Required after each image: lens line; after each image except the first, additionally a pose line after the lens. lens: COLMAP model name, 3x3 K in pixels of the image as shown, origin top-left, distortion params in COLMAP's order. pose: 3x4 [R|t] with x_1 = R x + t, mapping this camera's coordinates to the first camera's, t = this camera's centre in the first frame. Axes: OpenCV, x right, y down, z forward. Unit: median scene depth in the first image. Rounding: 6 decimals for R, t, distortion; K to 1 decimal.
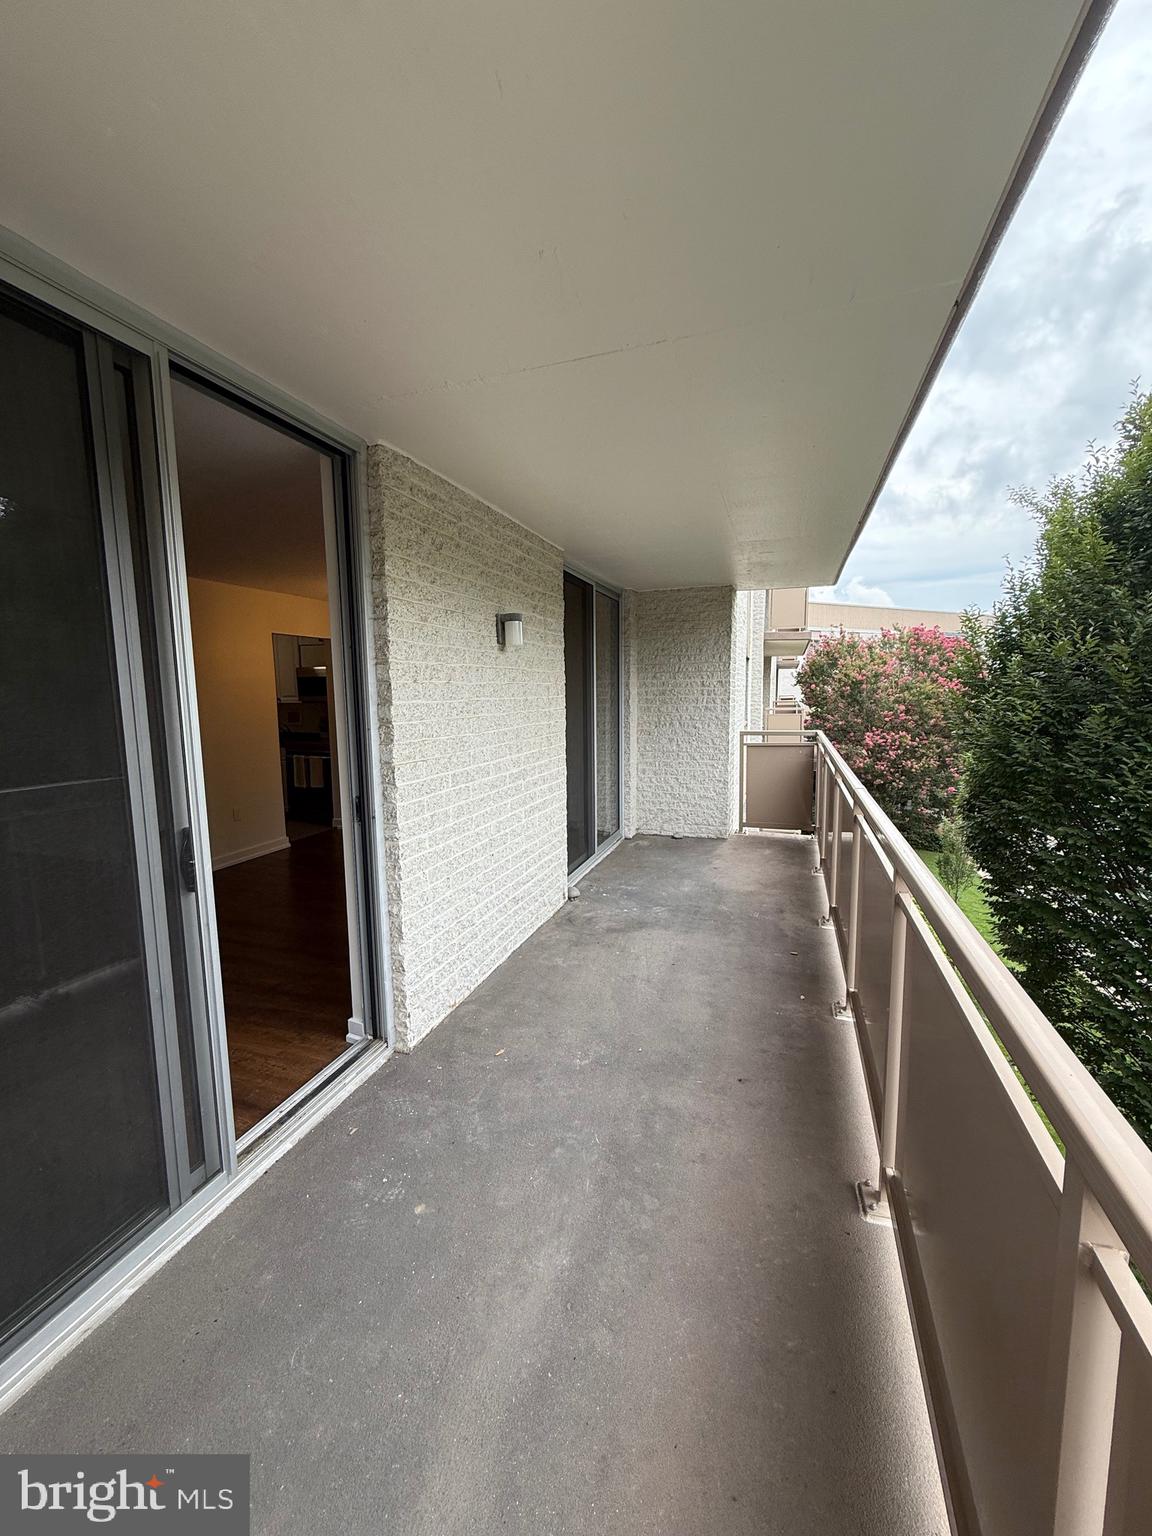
lens RADIAL K [[610.8, 0, 578.3], [0, 610.8, 764.1], [0, 0, 1]] dist [0.000025, -0.000789]
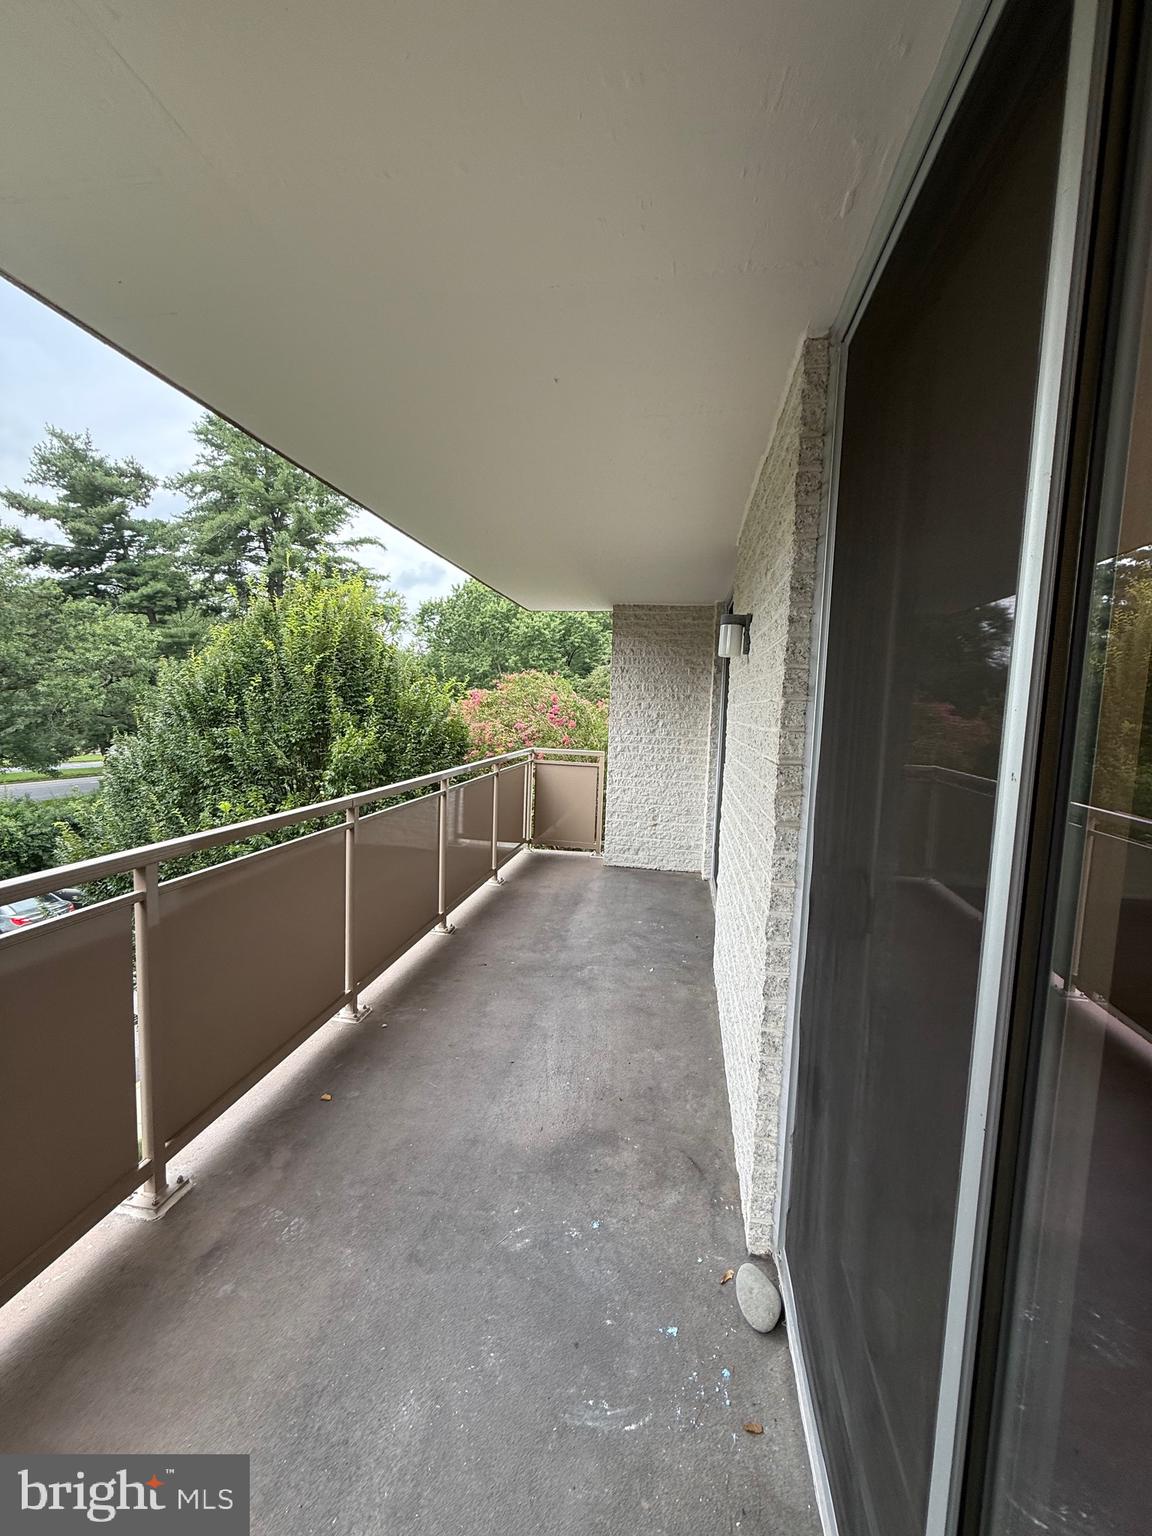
lens RADIAL K [[610.8, 0, 578.3], [0, 610.8, 764.1], [0, 0, 1]] dist [0.000025, -0.000789]
pose [[-0.986797, -0.007823, -0.161776, 0.234368], [-0.042287, 0.976633, 0.210713, -0.240208], [0.156347, 0.214772, -0.964069, 1.956662]]
